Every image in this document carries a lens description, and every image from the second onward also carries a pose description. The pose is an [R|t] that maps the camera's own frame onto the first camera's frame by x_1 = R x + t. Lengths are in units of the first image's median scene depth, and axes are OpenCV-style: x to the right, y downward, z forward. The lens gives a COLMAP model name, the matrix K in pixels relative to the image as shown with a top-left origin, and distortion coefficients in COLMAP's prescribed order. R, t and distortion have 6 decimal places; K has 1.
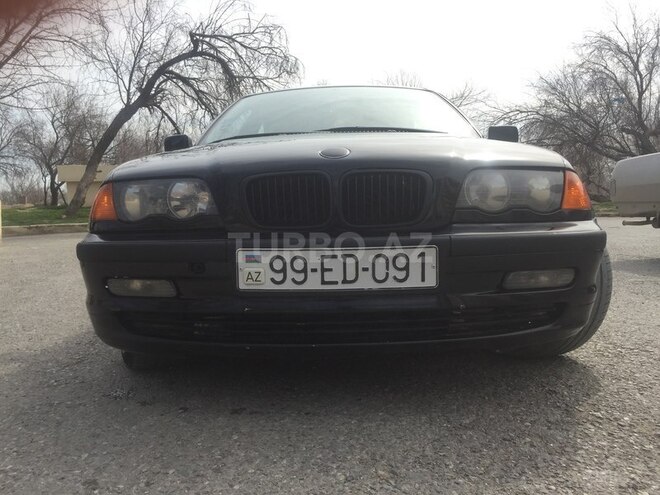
lens RADIAL K [[569.9, 0, 329.1], [0, 569.9, 249.2], [0, 0, 1]] dist [0.023688, 0.019309]
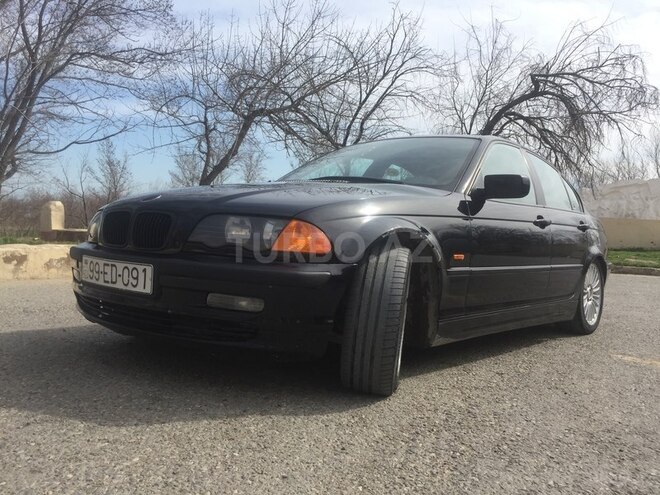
lens RADIAL K [[569.9, 0, 329.8], [0, 569.9, 248.7], [0, 0, 1]] dist [0.023688, 0.019309]
pose [[0.783387, 0.082513, -0.616033, 0.124251], [-0.121644, 0.992335, -0.021775, -0.006094], [0.609515, 0.091995, 0.787419, 0.012475]]
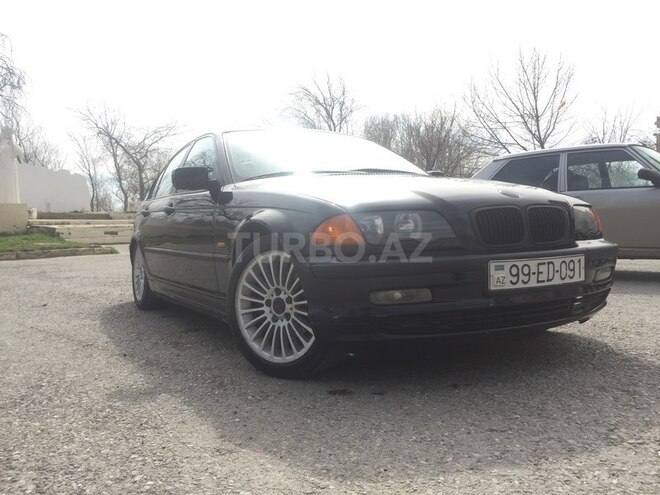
lens RADIAL K [[569.9, 0, 329.6], [0, 569.9, 246.8], [0, 0, 1]] dist [0.023688, 0.019309]
pose [[0.862871, -0.024112, 0.504849, -0.107096], [0.051688, 0.997834, -0.040686, 0.000092], [-0.502774, 0.061202, 0.862249, -0.001062]]
